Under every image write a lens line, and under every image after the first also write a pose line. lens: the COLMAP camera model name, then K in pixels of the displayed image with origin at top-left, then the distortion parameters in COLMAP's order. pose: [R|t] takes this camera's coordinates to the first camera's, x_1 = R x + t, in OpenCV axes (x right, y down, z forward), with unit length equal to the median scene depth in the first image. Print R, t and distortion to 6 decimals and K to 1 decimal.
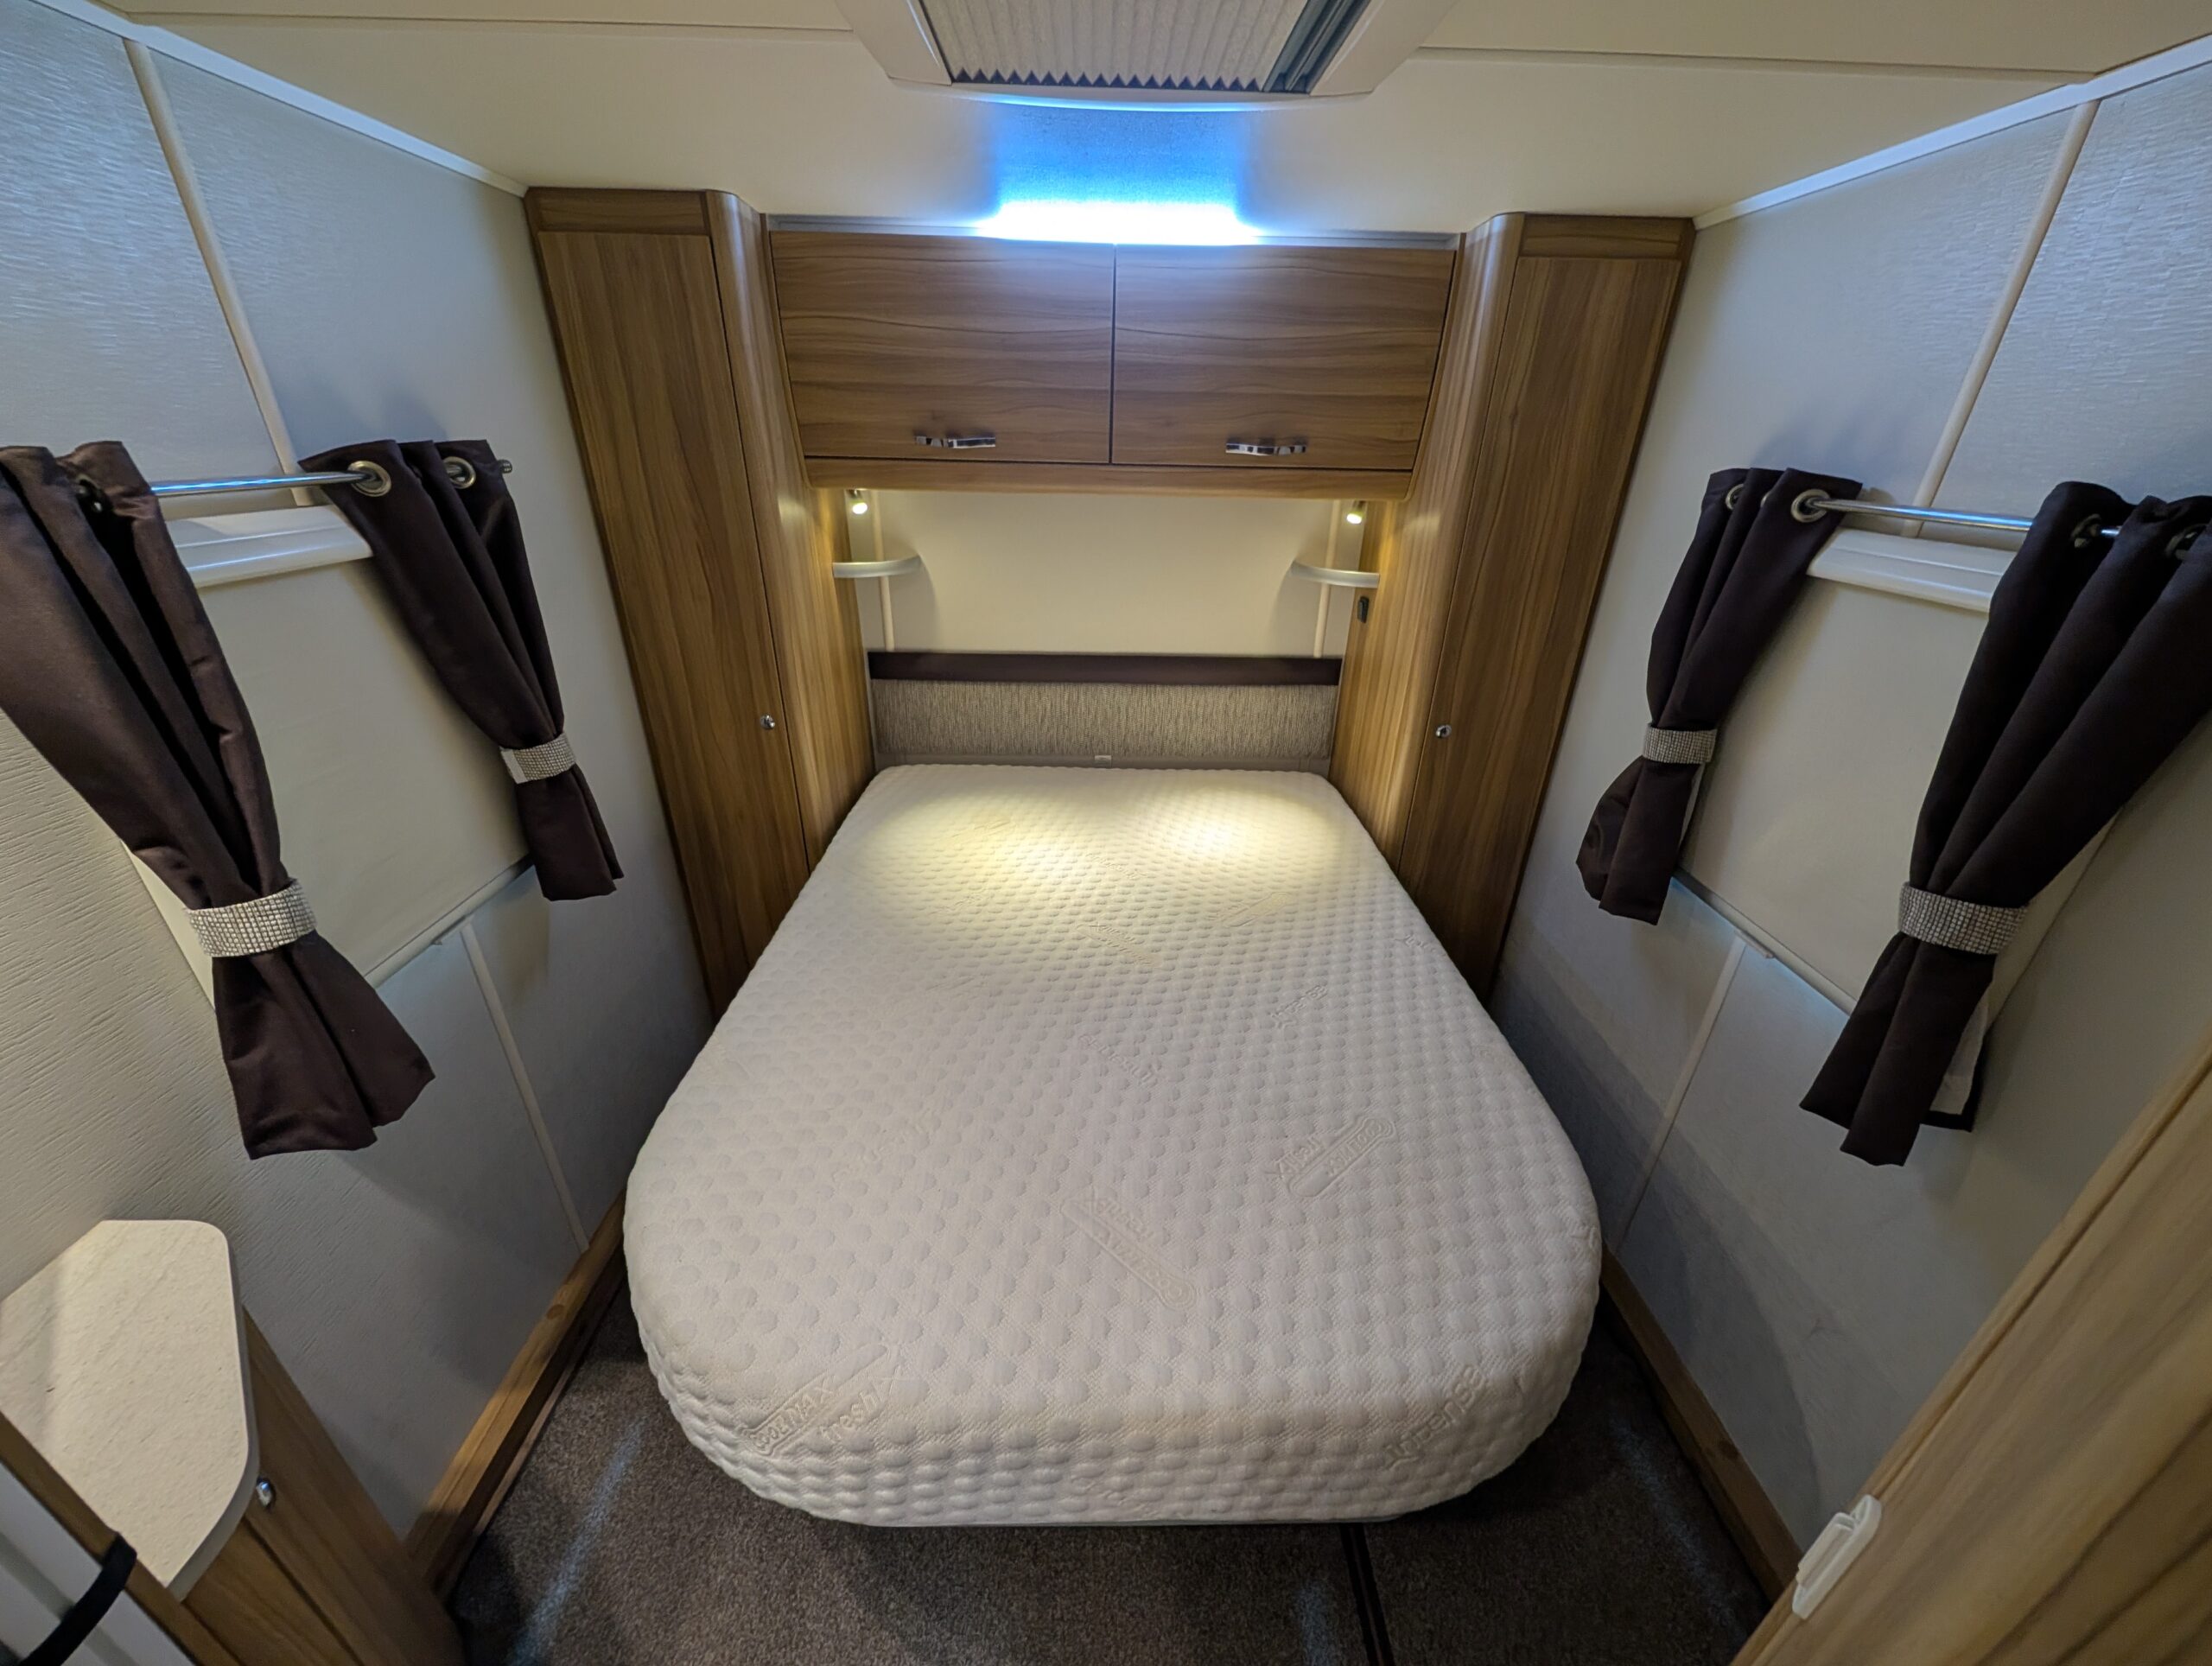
lens RADIAL K [[832.4, 0, 1110.9], [0, 832.4, 840.2], [0, 0, 1]] dist [-0.001746, 0.000513]
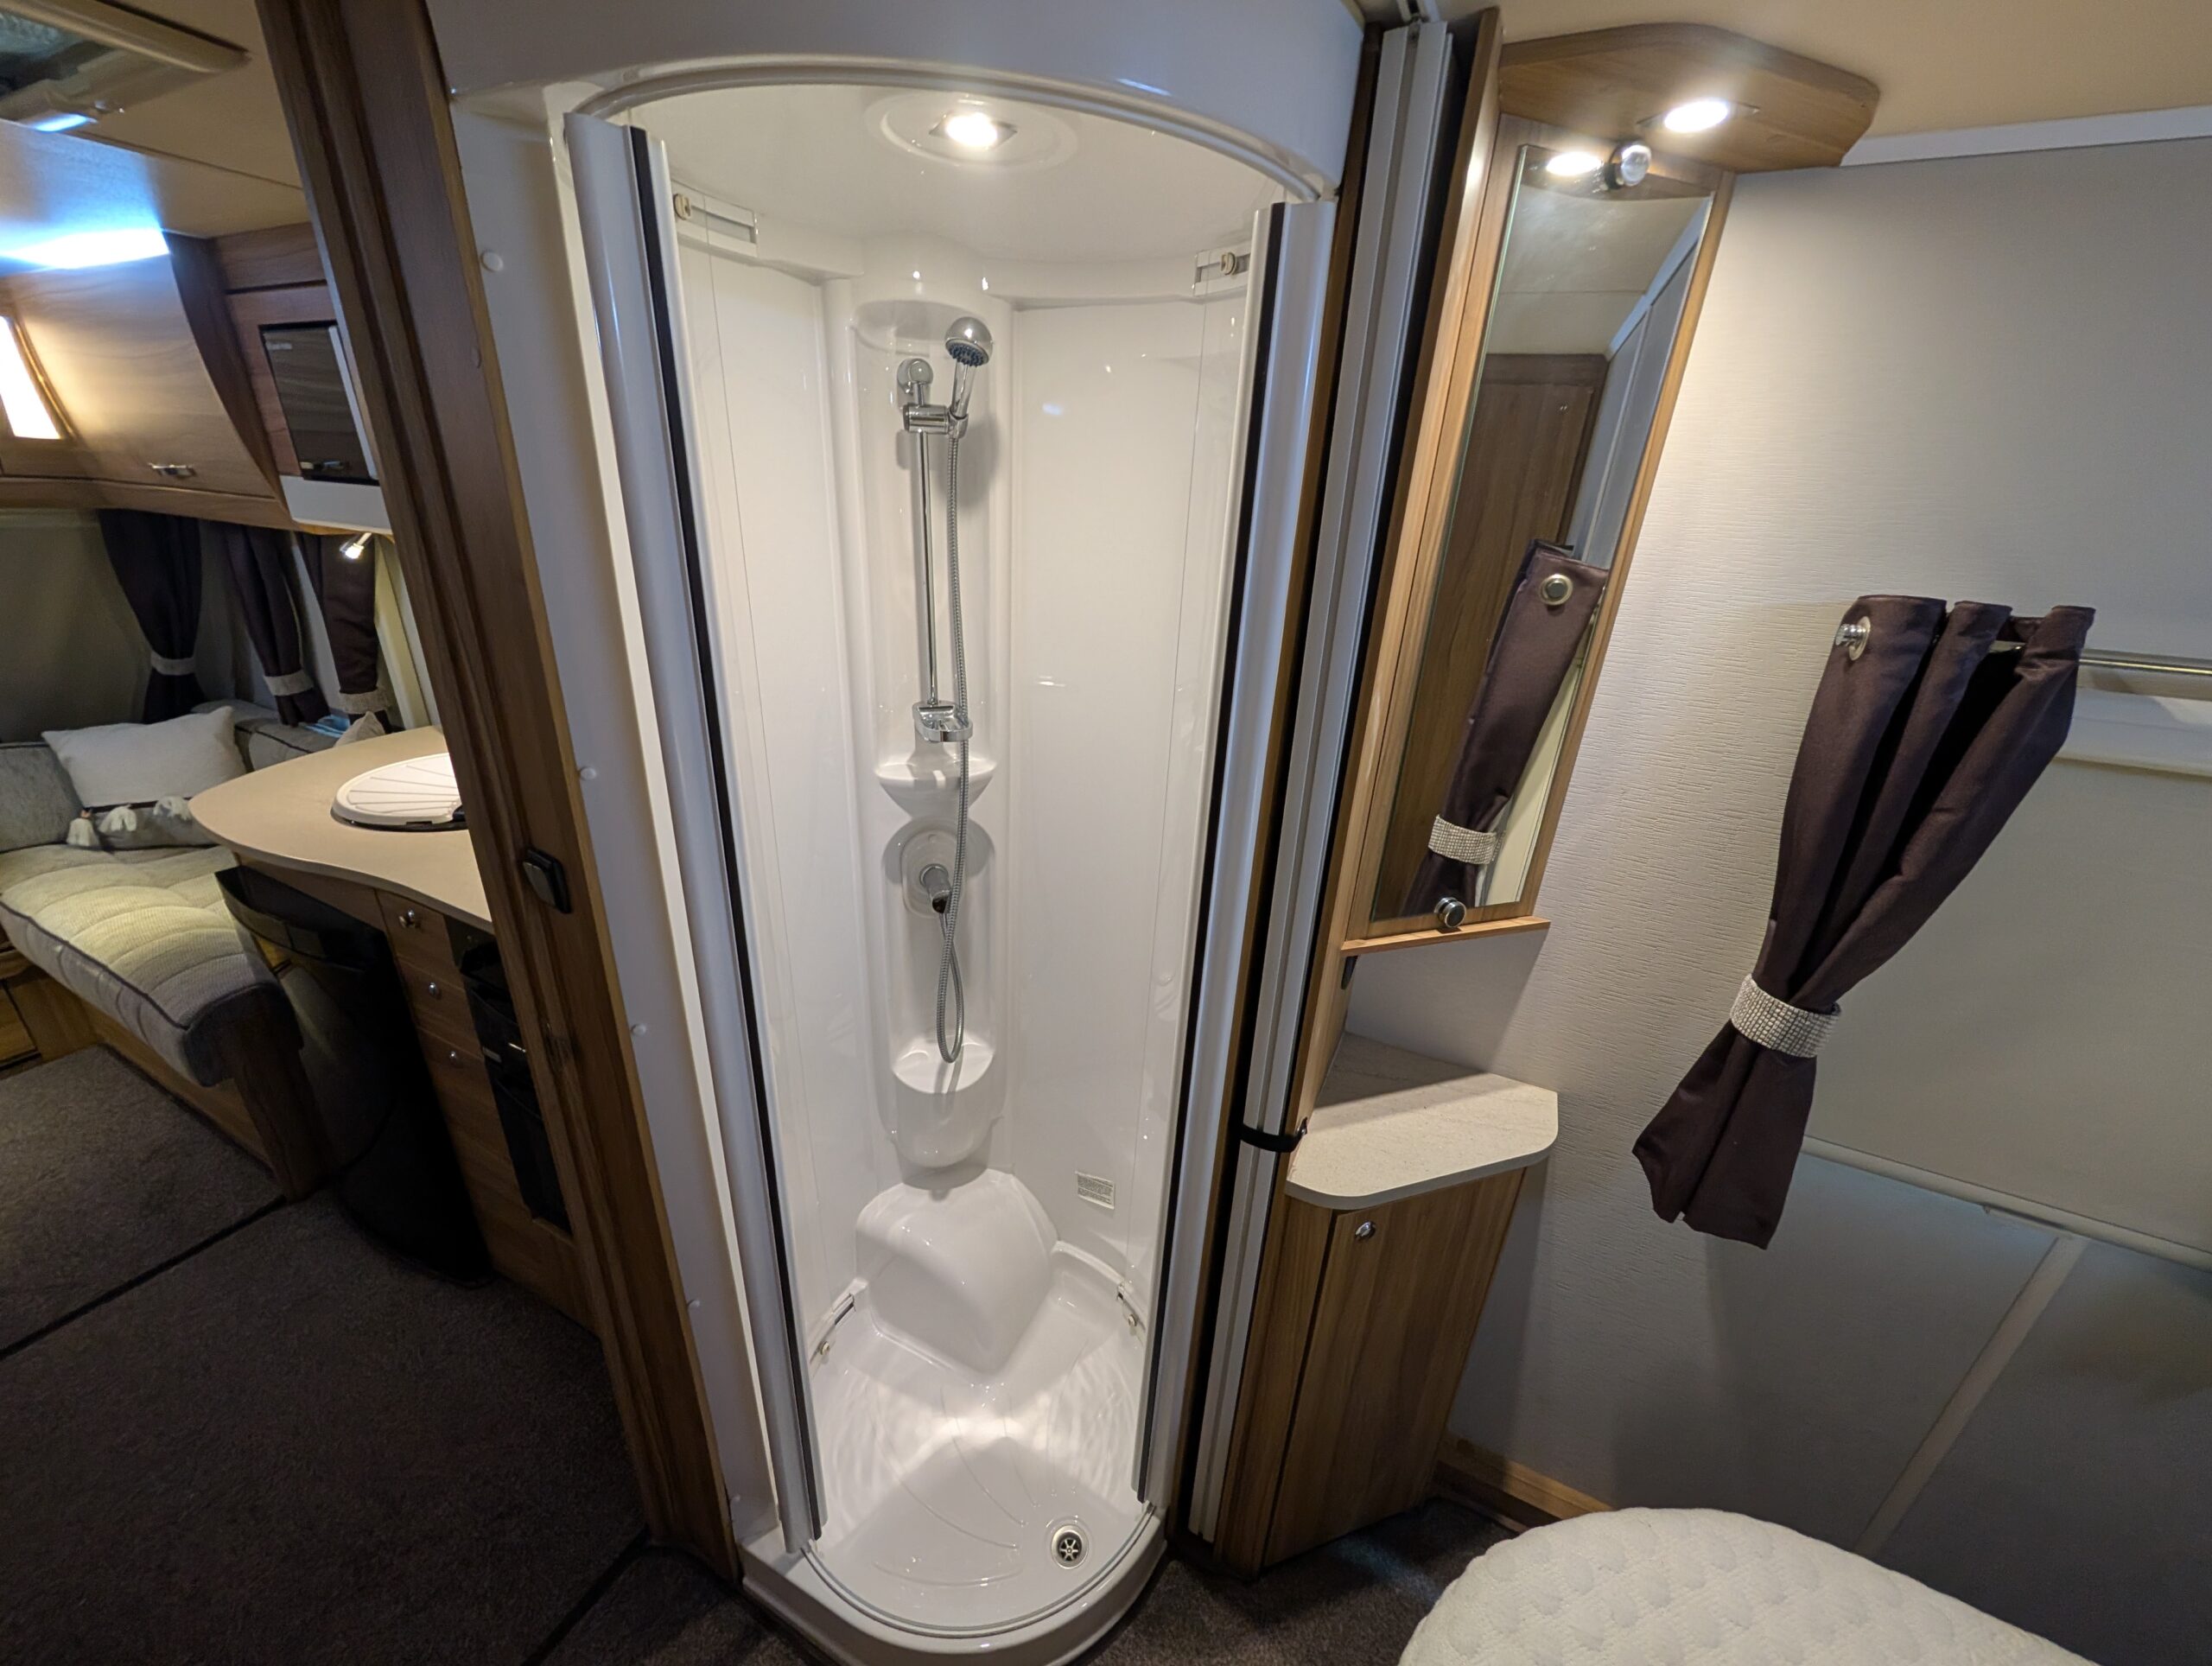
lens RADIAL K [[832.4, 0, 1112.1], [0, 832.4, 829.3], [0, 0, 1]] dist [-0.001746, 0.000513]
pose [[-0.464930, 0.290892, -0.836195, 0.183664], [-0.442253, 0.741898, 0.503984, -0.243418], [0.766976, 0.604127, -0.216282, 0.439785]]
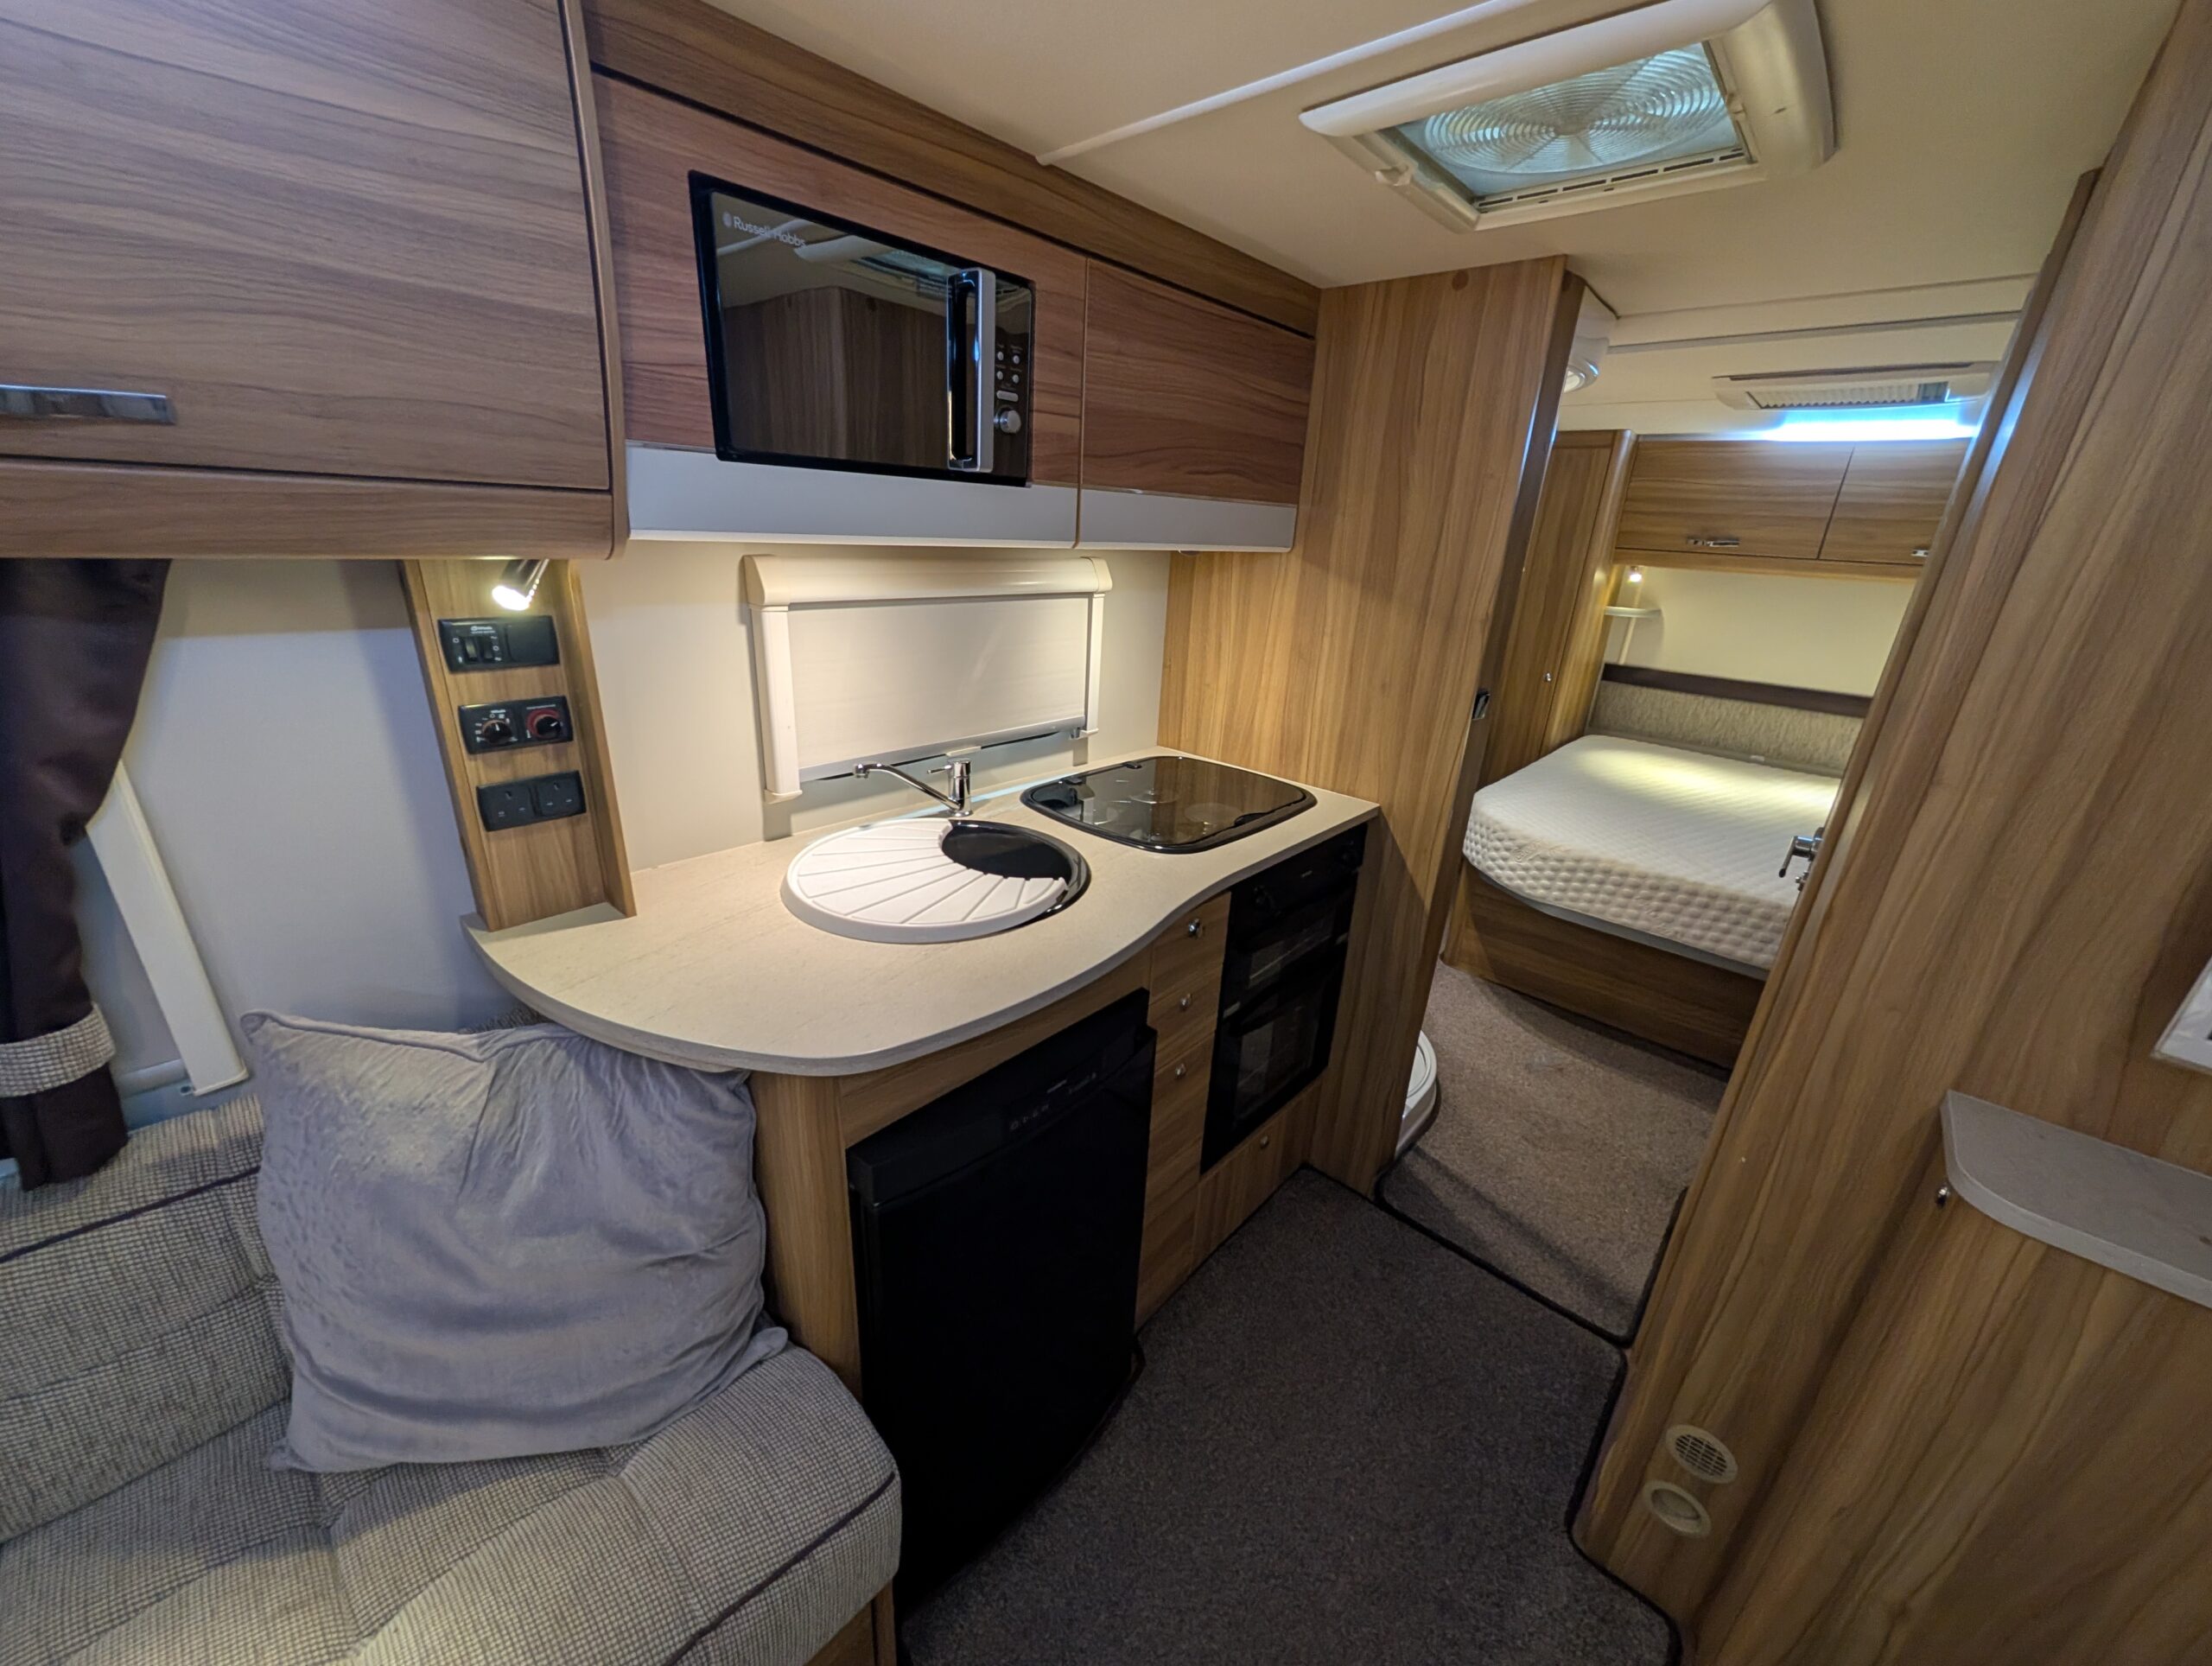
lens RADIAL K [[832.4, 0, 1107.4], [0, 832.4, 832.6], [0, 0, 1]] dist [-0.001746, 0.000513]
pose [[0.720688, 0.258723, -0.643173, 0.355579], [-0.337767, 0.941230, 0.000145, 1.033605], [0.605411, 0.217139, 0.765721, -1.934636]]
